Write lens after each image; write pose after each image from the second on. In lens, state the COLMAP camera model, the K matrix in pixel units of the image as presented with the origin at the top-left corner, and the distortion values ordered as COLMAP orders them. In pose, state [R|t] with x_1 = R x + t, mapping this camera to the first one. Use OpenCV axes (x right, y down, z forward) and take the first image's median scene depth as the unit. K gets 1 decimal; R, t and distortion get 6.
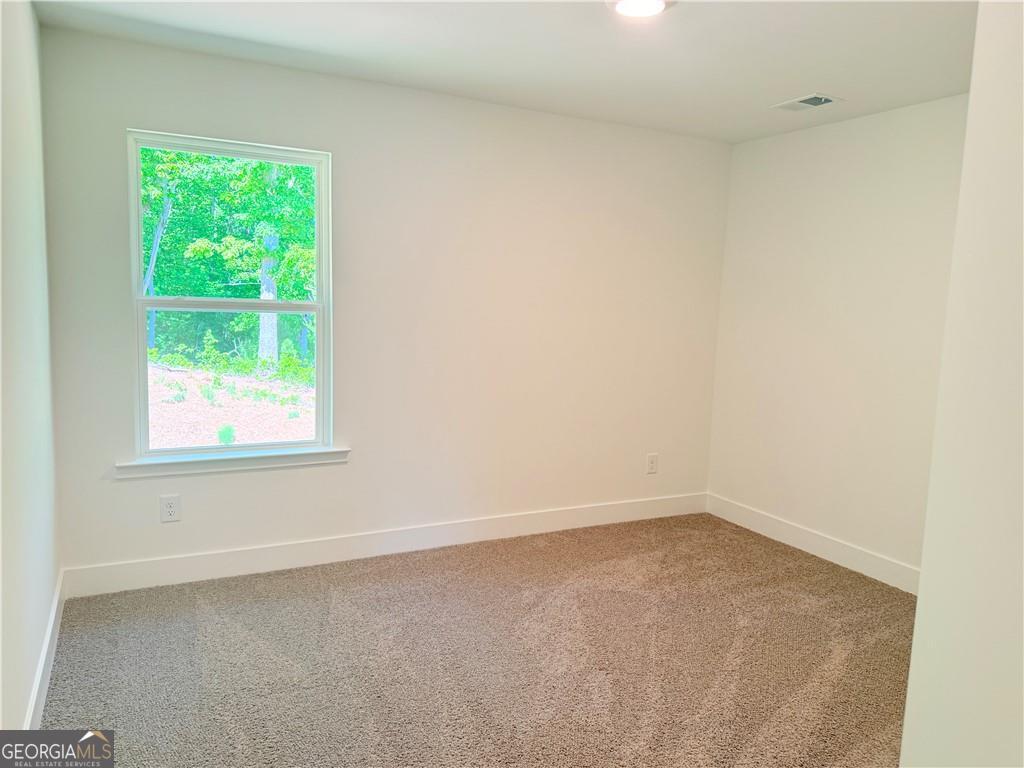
lens RADIAL K [[722.1, 0, 514.4], [0, 722.1, 390.0], [0, 0, 1]] dist [0.056548, -0.074134]
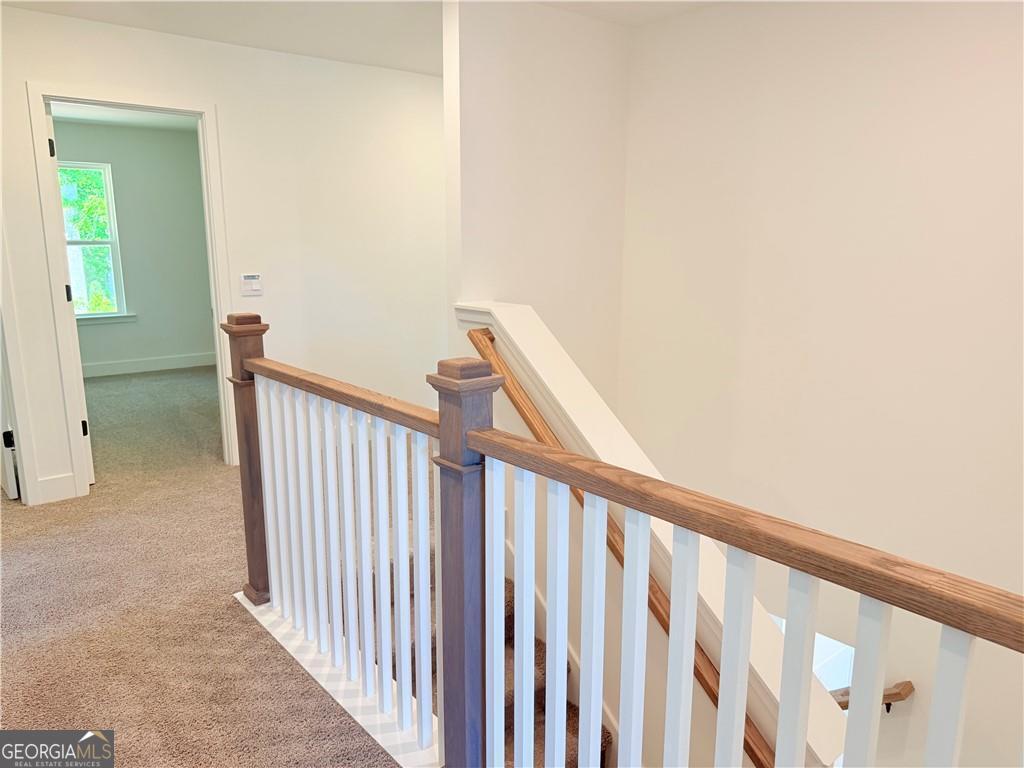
lens RADIAL K [[722.1, 0, 508.4], [0, 722.1, 385.8], [0, 0, 1]] dist [0.056548, -0.074134]
pose [[0.976898, -0.075500, 0.199925, 0.289445], [0.059766, 0.994705, 0.083603, 0.140116], [-0.205179, -0.069723, 0.976238, -0.954438]]
